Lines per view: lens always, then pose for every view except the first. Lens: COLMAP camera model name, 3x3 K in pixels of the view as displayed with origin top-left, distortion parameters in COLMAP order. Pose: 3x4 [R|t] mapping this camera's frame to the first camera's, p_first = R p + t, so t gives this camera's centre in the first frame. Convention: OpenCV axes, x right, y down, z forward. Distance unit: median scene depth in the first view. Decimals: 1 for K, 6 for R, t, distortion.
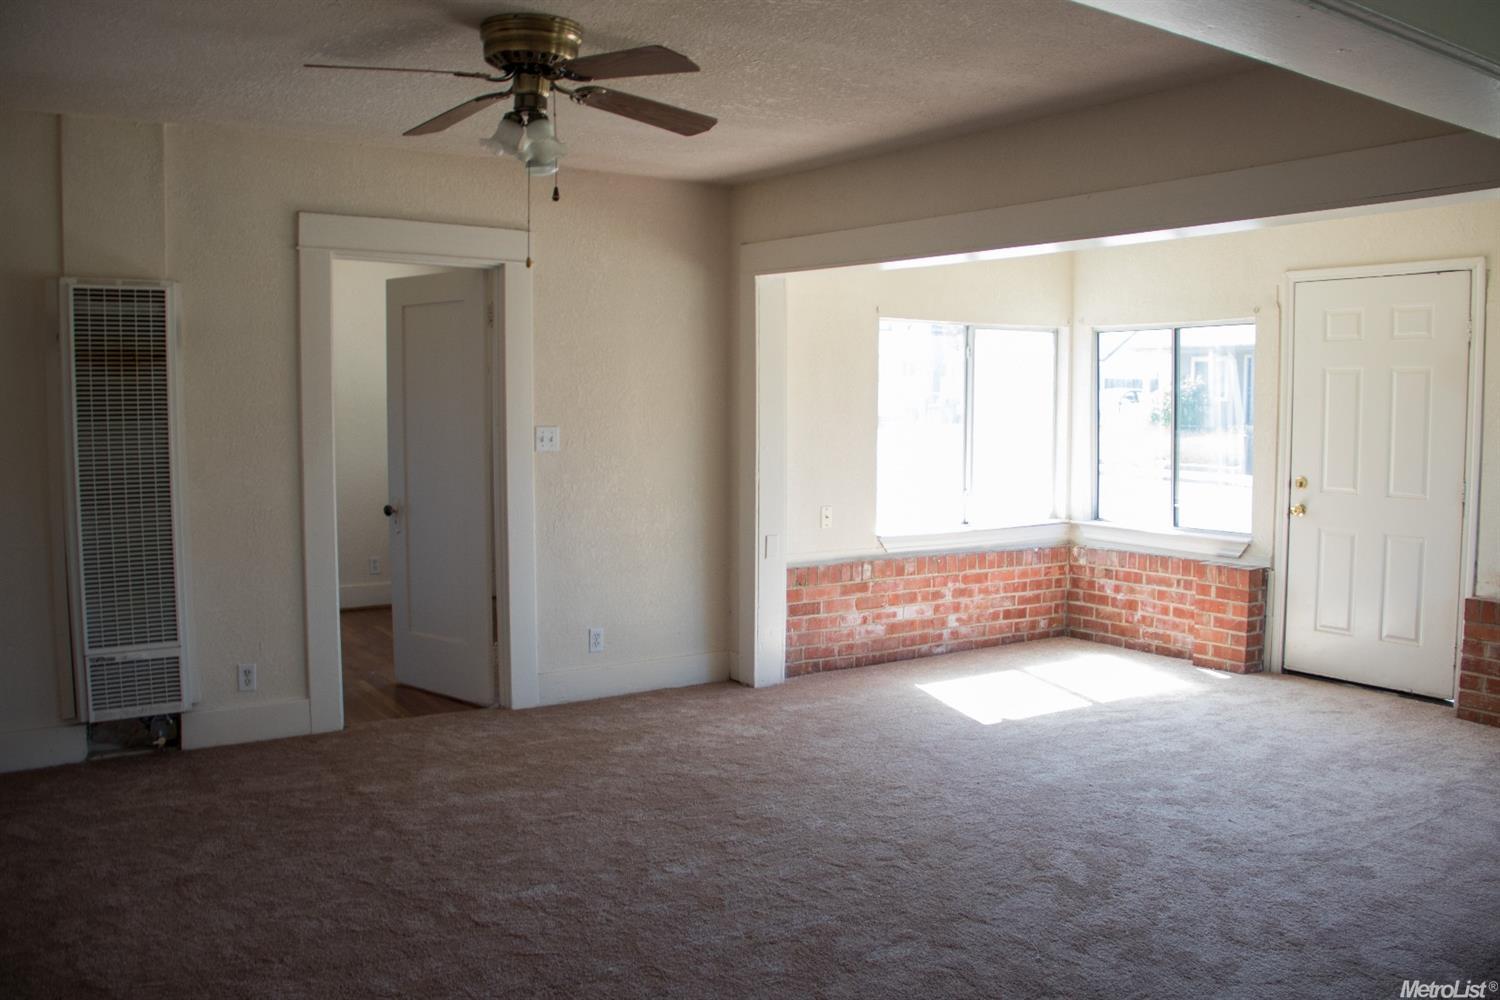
lens RADIAL K [[1226.3, 0, 750.0], [0, 1226.3, 500.0], [0, 0, 1]] dist [-0.180973, 0.126287]
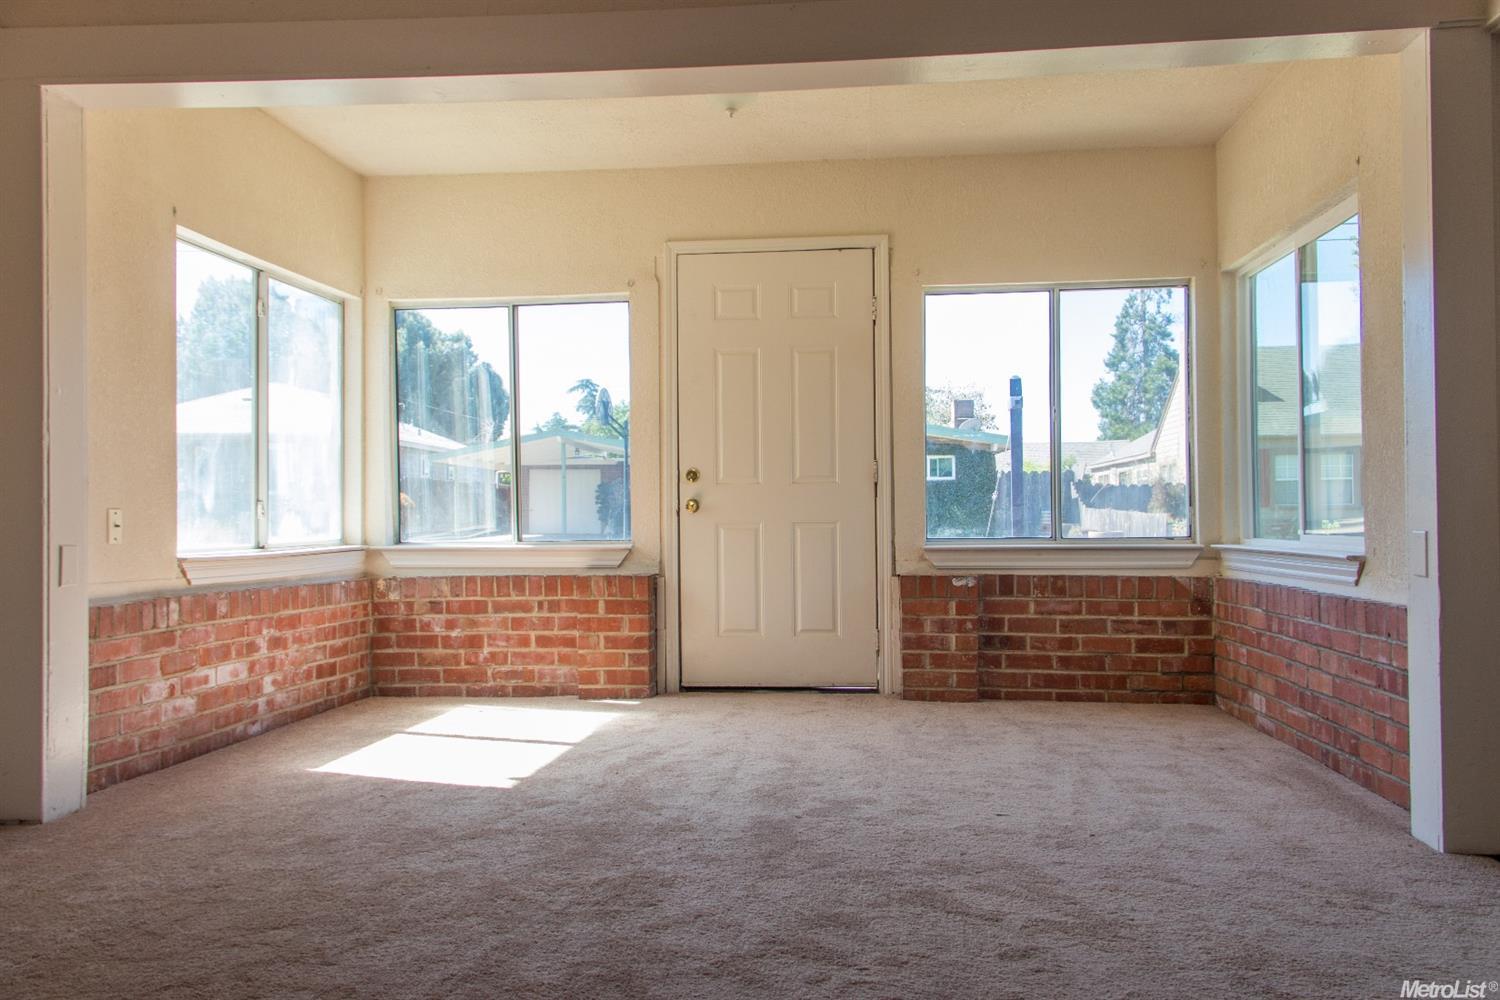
lens RADIAL K [[1187.9, 0, 748.4], [0, 1187.9, 508.3], [0, 0, 1]] dist [0.033055, -0.001553]
pose [[0.636598, -0.002384, 0.771192, -0.189841], [0.072643, 0.995734, -0.056887, 0.059927], [-0.767767, 0.092236, 0.634056, 0.362010]]
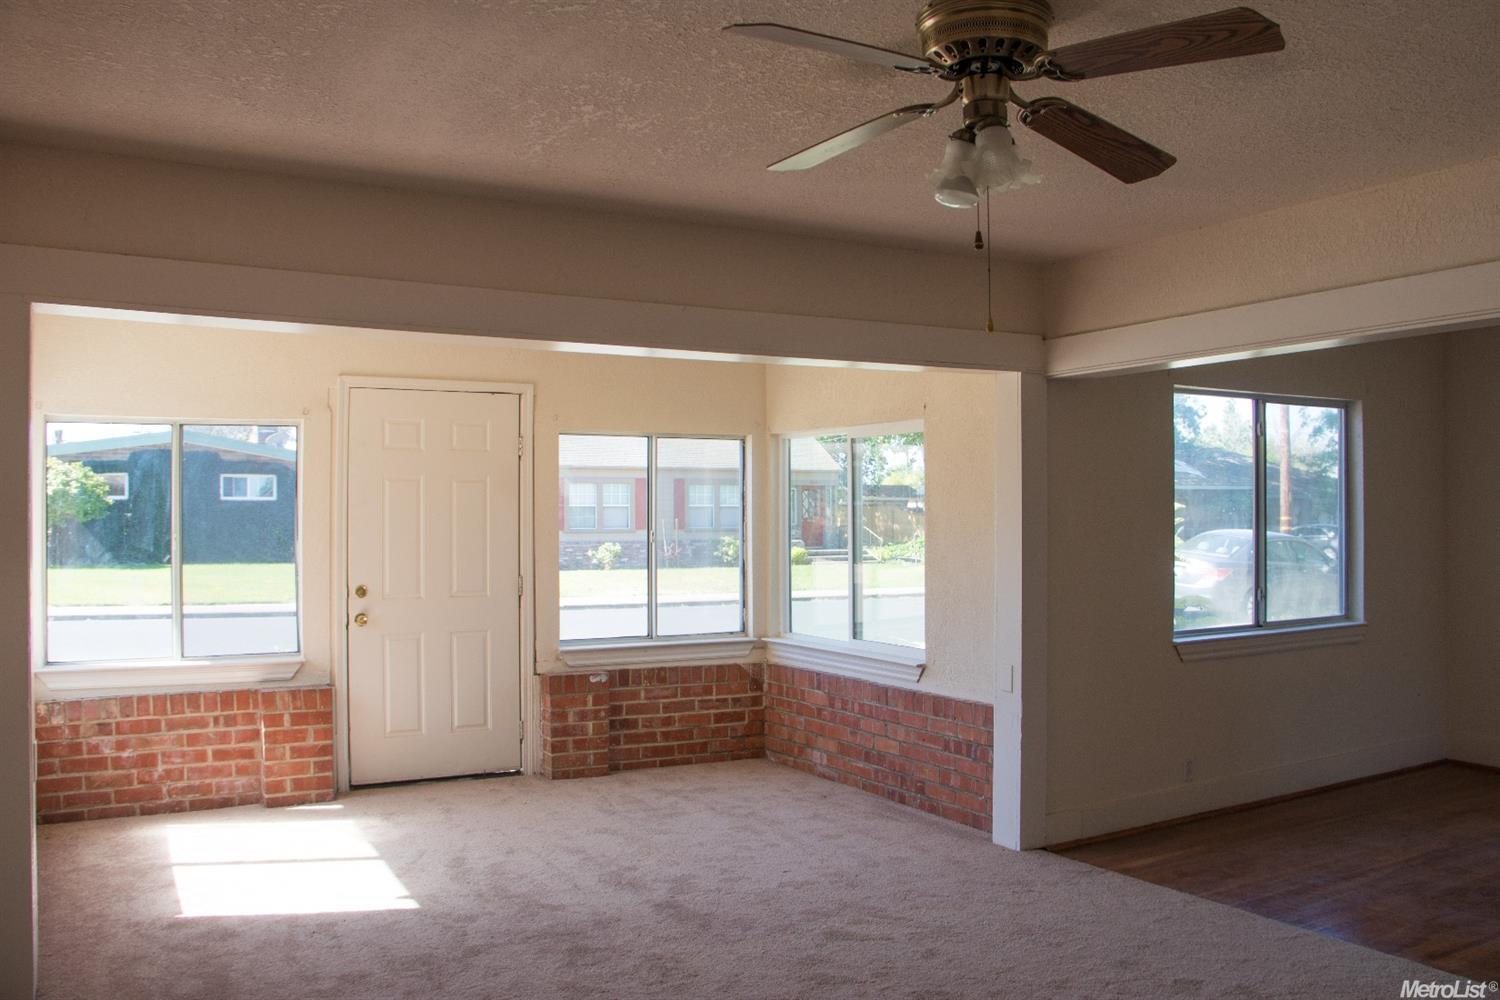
lens RADIAL K [[1226.3, 0, 750.0], [0, 1226.3, 500.0], [0, 0, 1]] dist [-0.180973, 0.126287]
pose [[0.076191, 0.008510, 0.997057, -0.461836], [0.081514, 0.996563, -0.014734, -0.044941], [-0.993756, 0.082397, 0.075235, 0.549234]]
